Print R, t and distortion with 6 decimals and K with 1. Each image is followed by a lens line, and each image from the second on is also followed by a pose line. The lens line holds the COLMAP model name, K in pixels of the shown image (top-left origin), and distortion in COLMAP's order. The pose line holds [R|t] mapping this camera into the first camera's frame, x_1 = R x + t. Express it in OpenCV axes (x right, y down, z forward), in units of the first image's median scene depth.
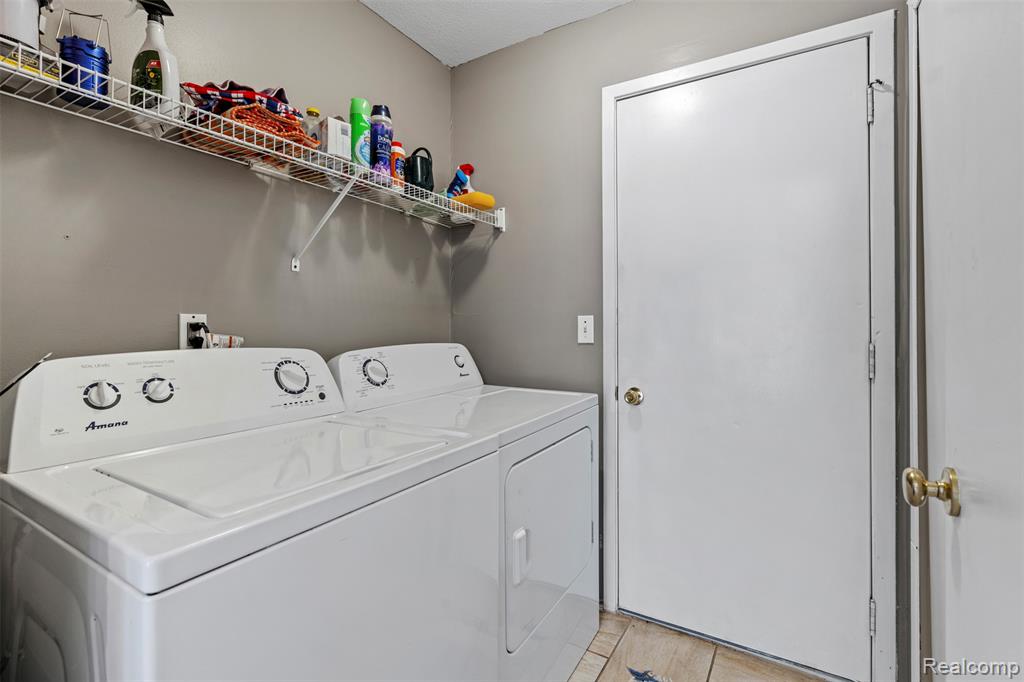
lens RADIAL K [[463.7, 0, 513.6], [0, 463.7, 332.2], [0, 0, 1]] dist [-0.002087, 0.000097]
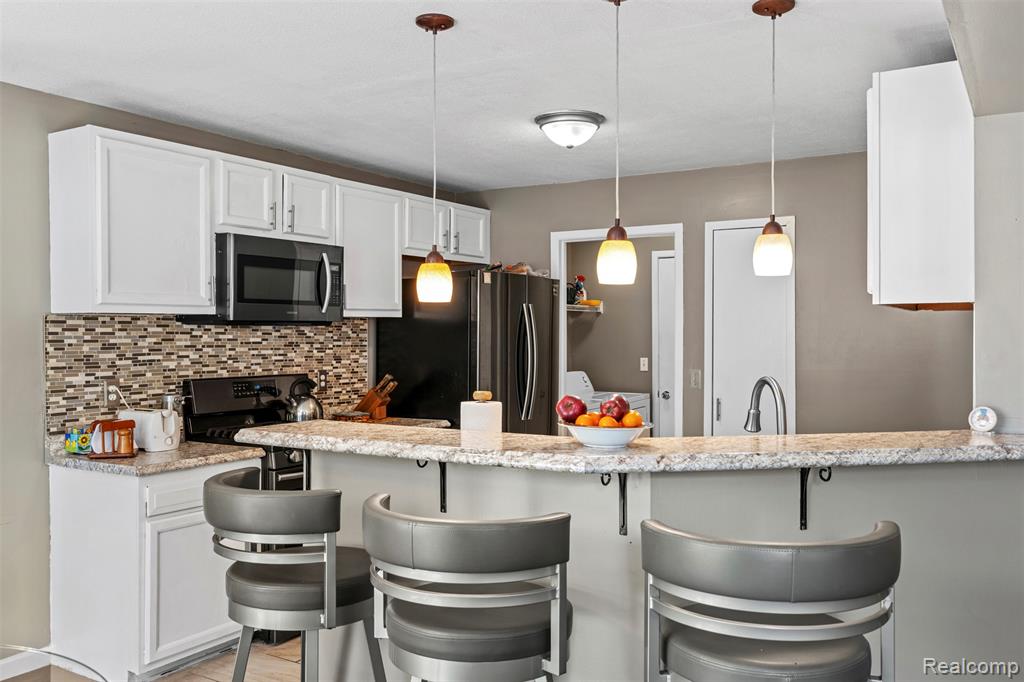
lens RADIAL K [[827.1, 0, 508.4], [0, 827.1, 339.9], [0, 0, 1]] dist [-0.008390, -0.001369]
pose [[0.999994, -0.000130, 0.003530, -0.468102], [0.000144, 0.999991, -0.004164, -0.101266], [-0.003529, 0.004165, 0.999985, -2.717092]]
